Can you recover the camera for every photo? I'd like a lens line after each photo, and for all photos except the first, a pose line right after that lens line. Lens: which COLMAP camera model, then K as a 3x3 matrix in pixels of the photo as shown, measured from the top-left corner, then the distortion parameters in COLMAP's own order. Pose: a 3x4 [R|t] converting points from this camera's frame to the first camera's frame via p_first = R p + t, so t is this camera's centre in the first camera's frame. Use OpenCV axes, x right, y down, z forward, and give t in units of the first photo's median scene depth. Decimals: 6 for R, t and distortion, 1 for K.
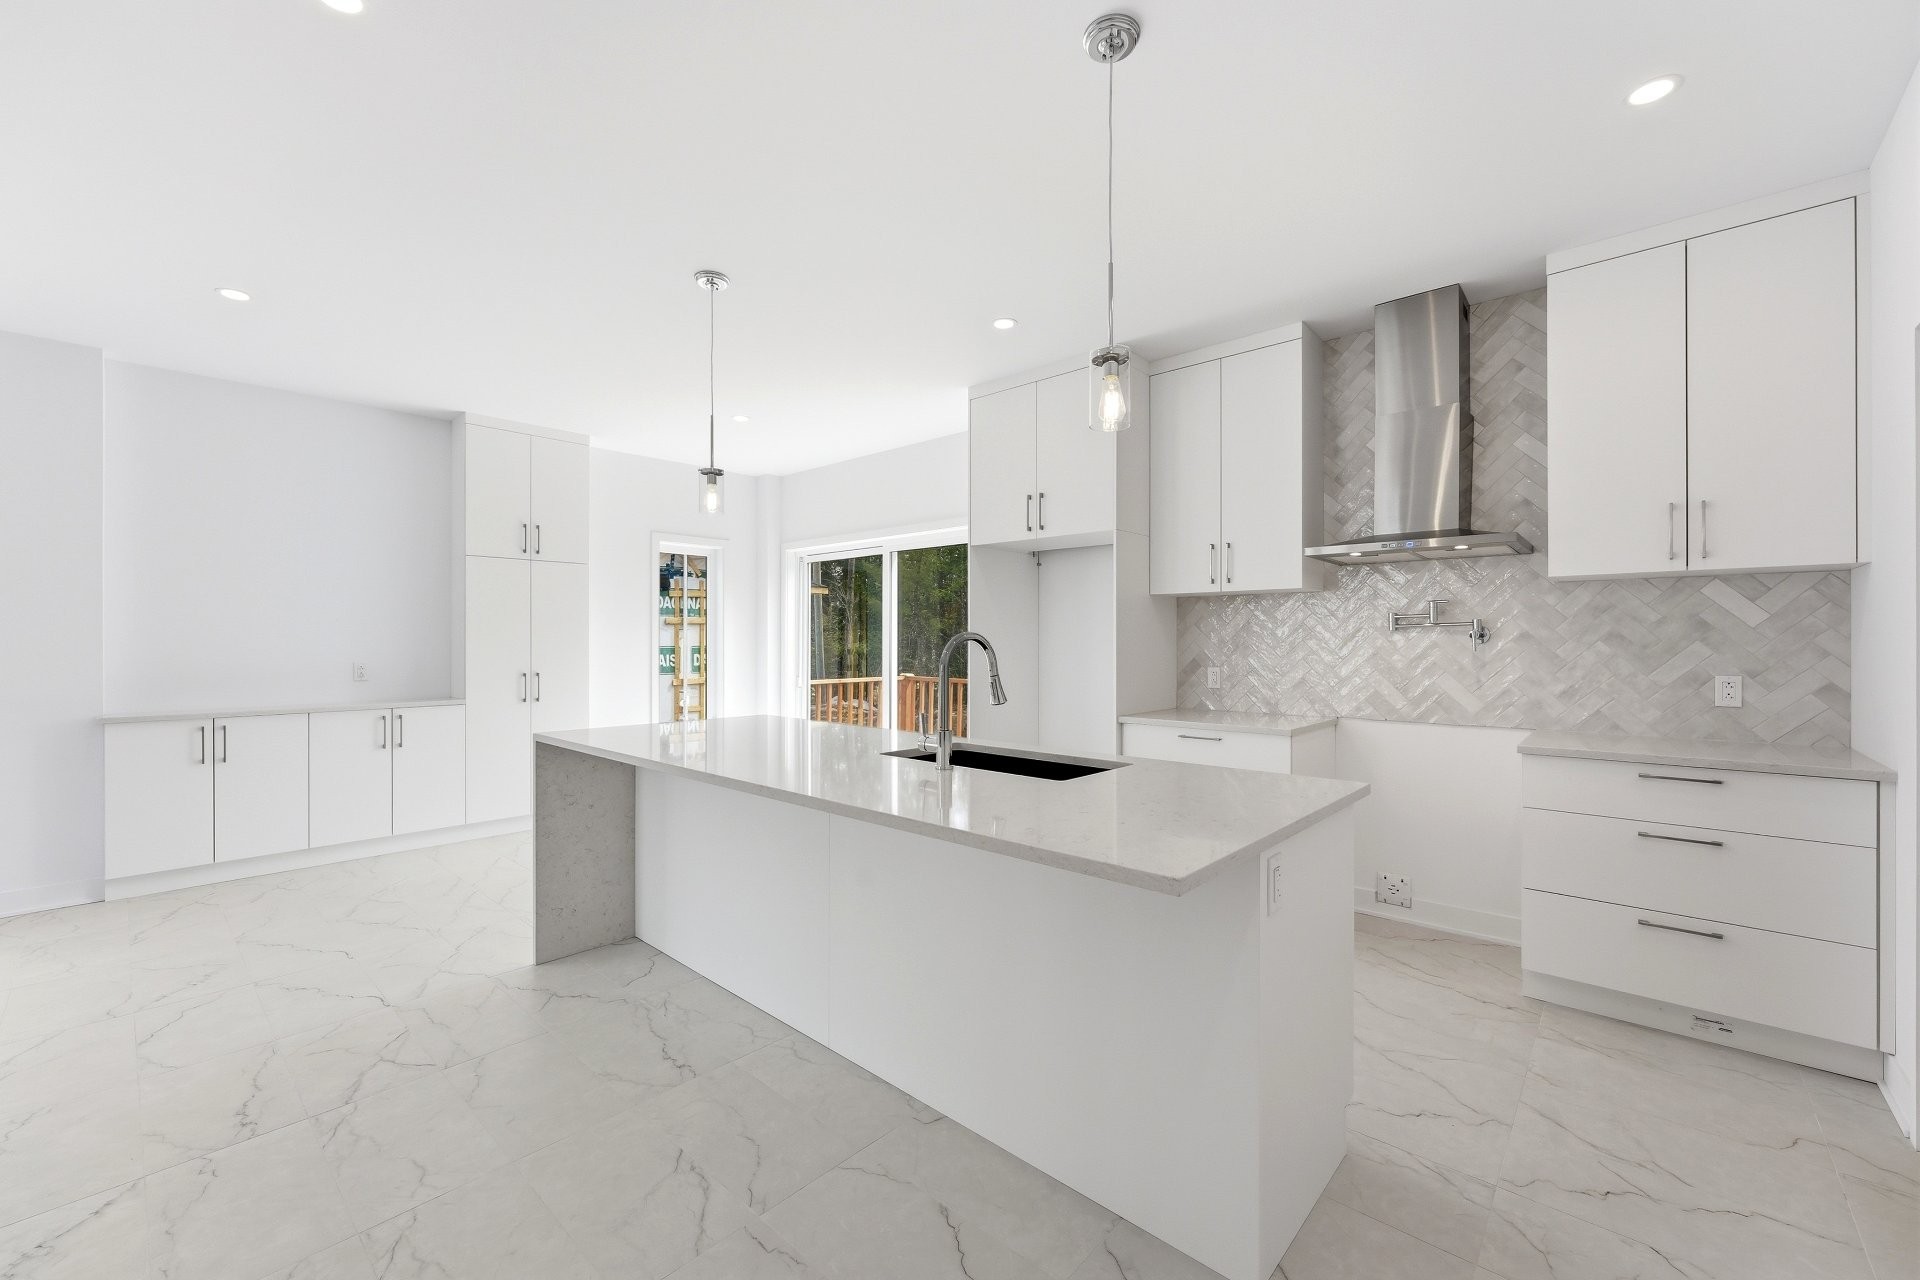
lens RADIAL K [[766.6, 0, 960.0], [0, 766.6, 640.0], [0, 0, 1]] dist [0.000310, 0.000278]
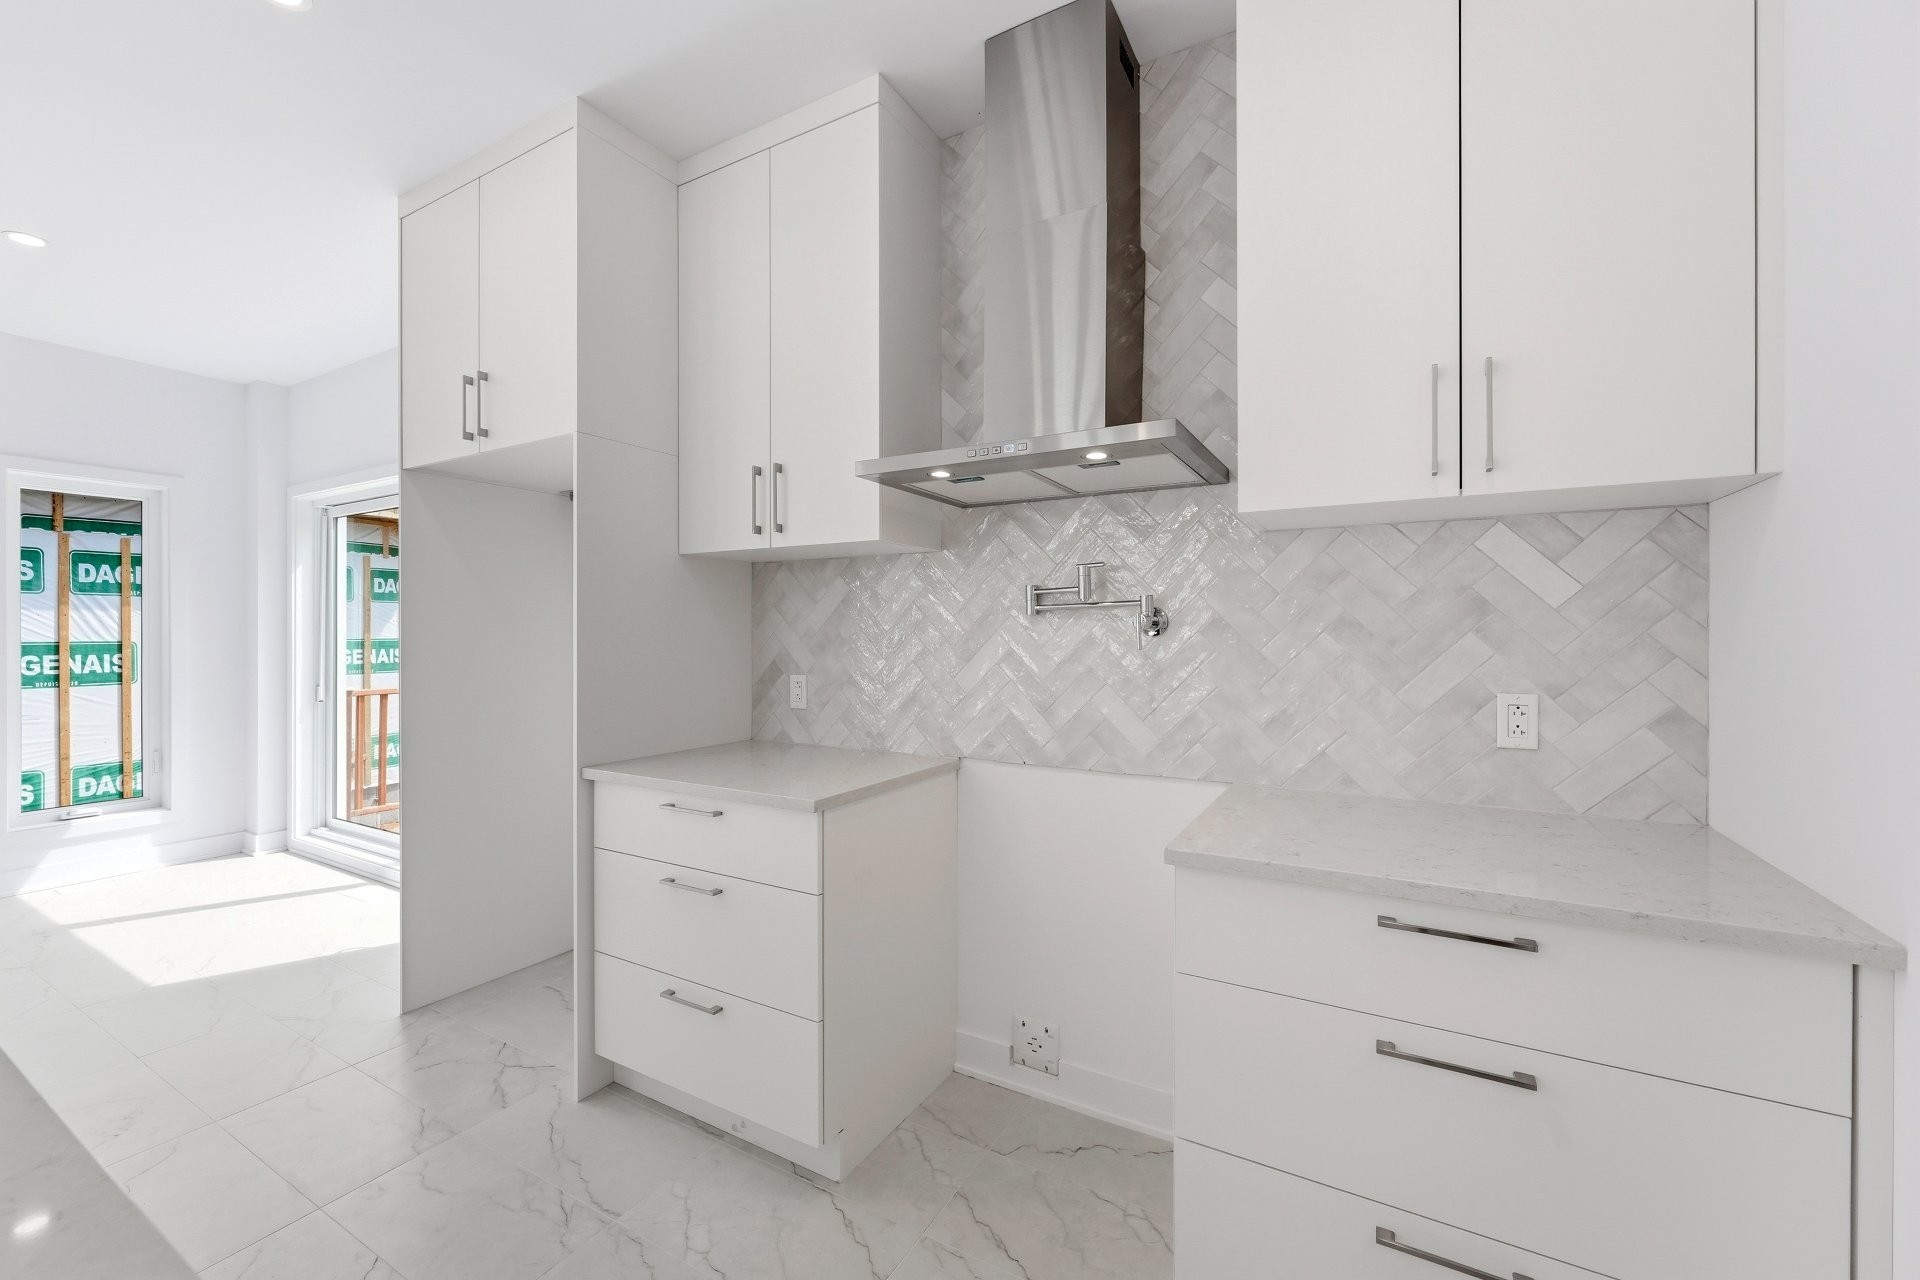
lens RADIAL K [[767.8, 0, 961.4], [0, 767.8, 633.6], [0, 0, 1]] dist [-0.000265, -0.000029]
pose [[0.977190, -0.002331, 0.212356, 0.420727], [0.001213, 0.999985, 0.005393, -0.001150], [-0.212365, -0.005013, 0.977178, 0.467242]]
